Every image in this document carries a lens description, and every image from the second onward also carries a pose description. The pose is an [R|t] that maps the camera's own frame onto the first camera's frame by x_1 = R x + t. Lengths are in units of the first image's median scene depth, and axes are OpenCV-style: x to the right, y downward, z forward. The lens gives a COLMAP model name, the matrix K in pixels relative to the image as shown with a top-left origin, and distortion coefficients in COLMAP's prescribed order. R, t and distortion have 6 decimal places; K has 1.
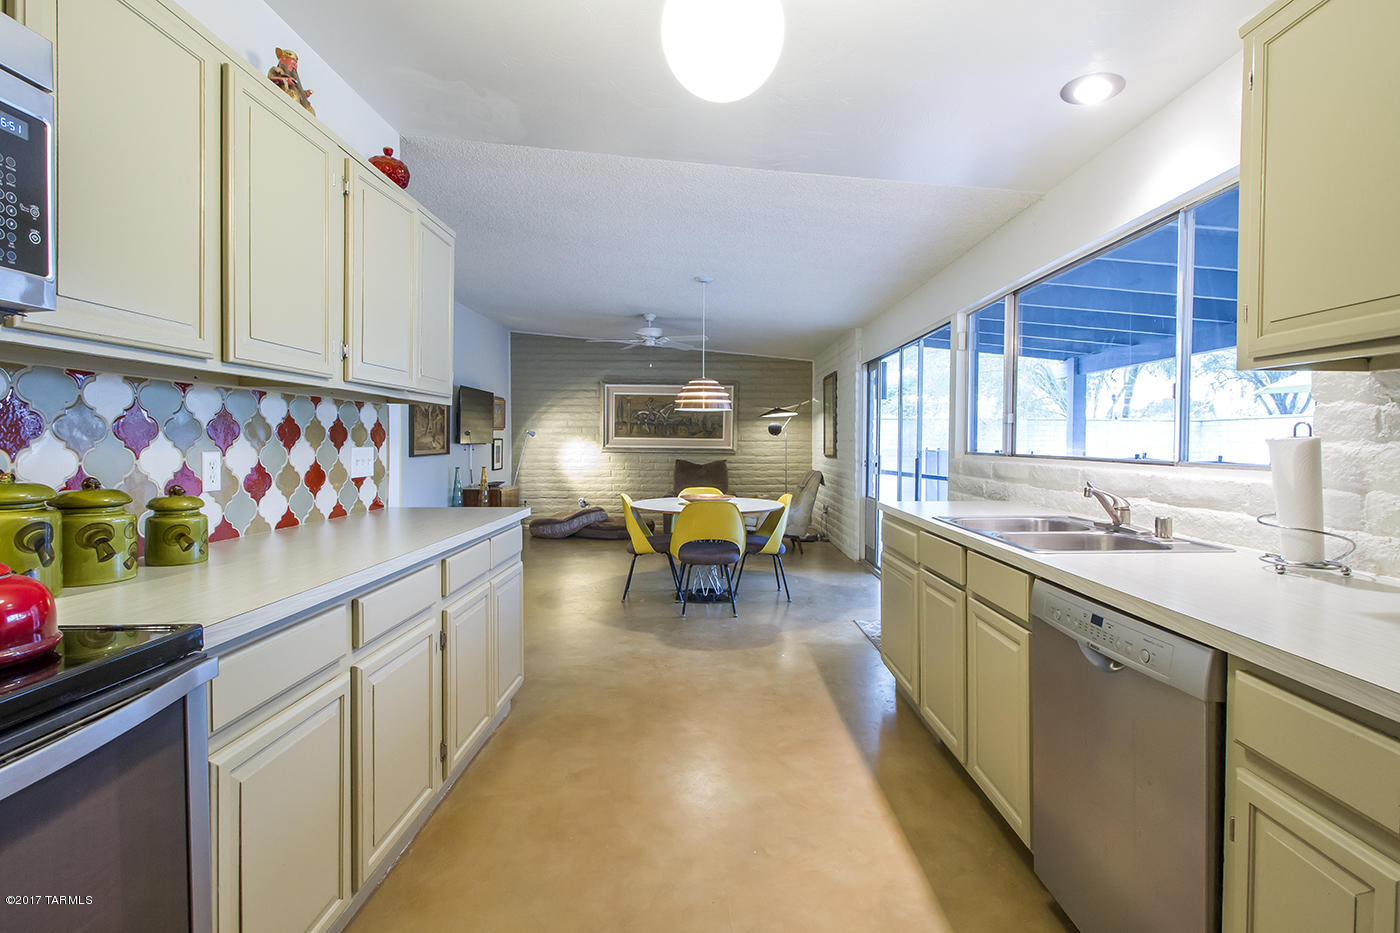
lens RADIAL K [[640.9, 0, 703.1], [0, 640.9, 454.8], [0, 0, 1]] dist [0.001929, -0.019624]
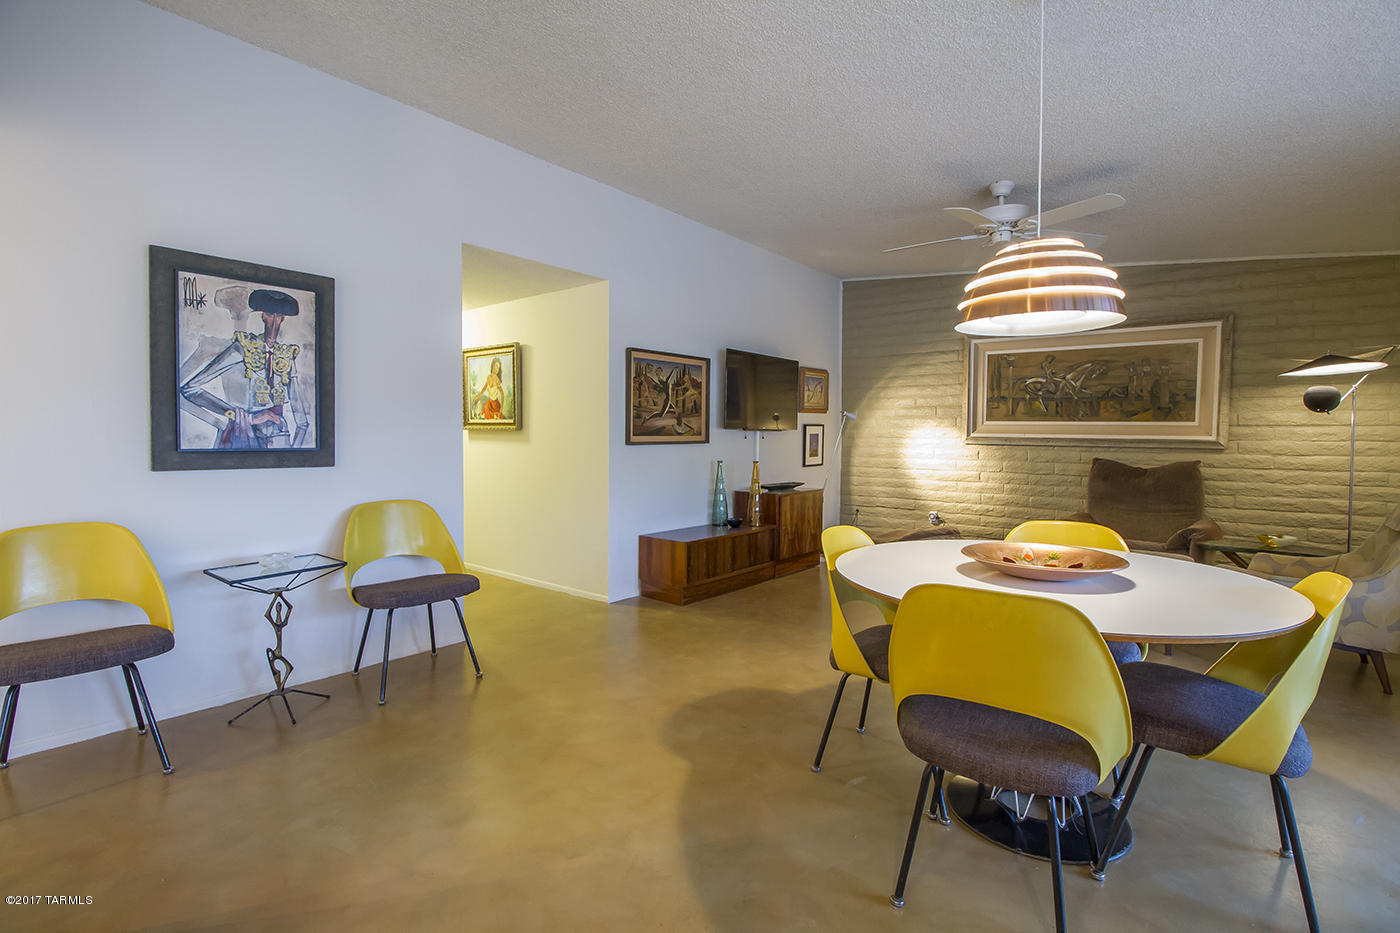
lens RADIAL K [[640.9, 0, 703.1], [0, 640.9, 454.8], [0, 0, 1]] dist [0.001929, -0.019624]
pose [[0.776842, 0.020783, -0.629353, 0.046979], [-0.016145, 0.999784, 0.013088, 0.002499], [0.629489, -0.000006, 0.777010, 0.320506]]
